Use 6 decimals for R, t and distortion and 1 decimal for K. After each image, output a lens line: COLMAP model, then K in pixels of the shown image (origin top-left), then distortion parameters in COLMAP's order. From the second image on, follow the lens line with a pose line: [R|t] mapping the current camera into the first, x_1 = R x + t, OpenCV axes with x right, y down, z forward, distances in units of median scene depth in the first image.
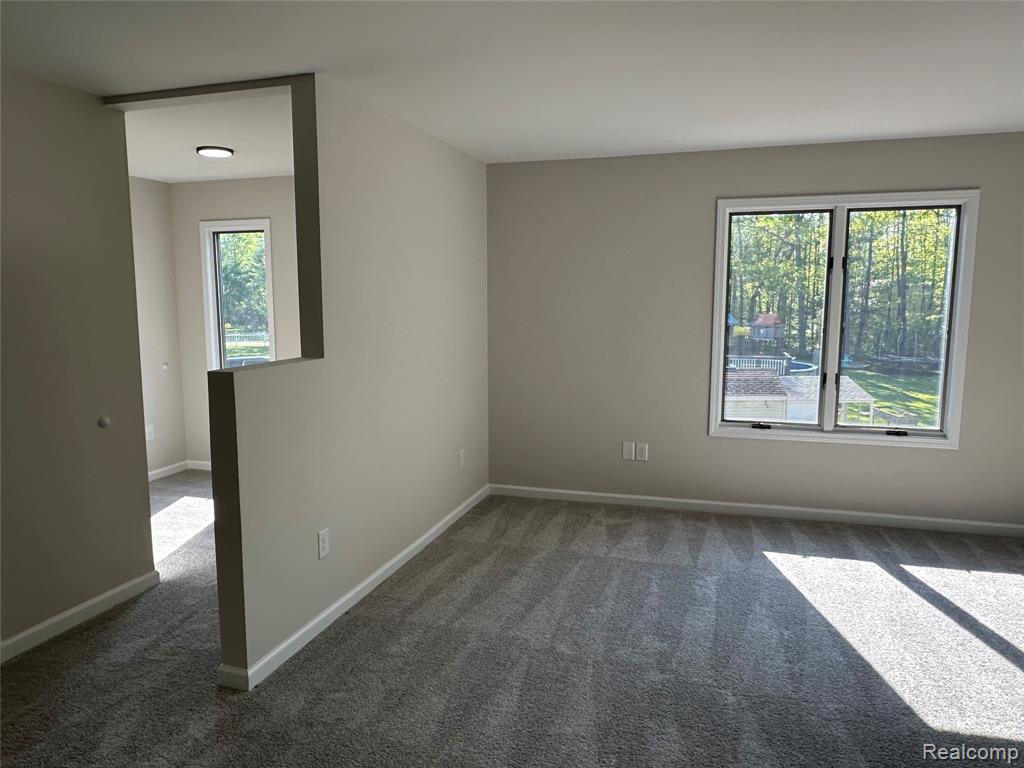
lens RADIAL K [[704.4, 0, 510.3], [0, 704.4, 388.9], [0, 0, 1]] dist [-0.005299, -0.002206]
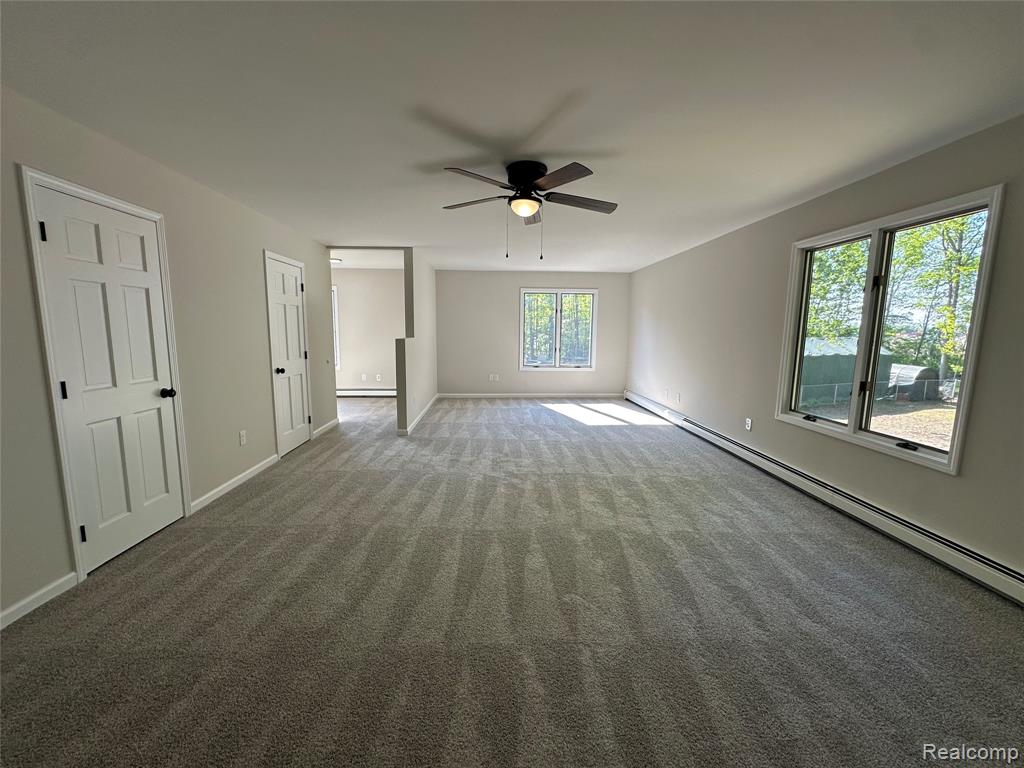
lens RADIAL K [[410.7, 0, 517.2], [0, 410.7, 383.9], [0, 0, 1]] dist [-0.000342, -0.000089]
pose [[0.934809, -0.035942, 0.353328, -0.340024], [0.033558, 0.999354, 0.012874, 0.106850], [-0.353562, -0.000177, 0.935411, -0.596650]]
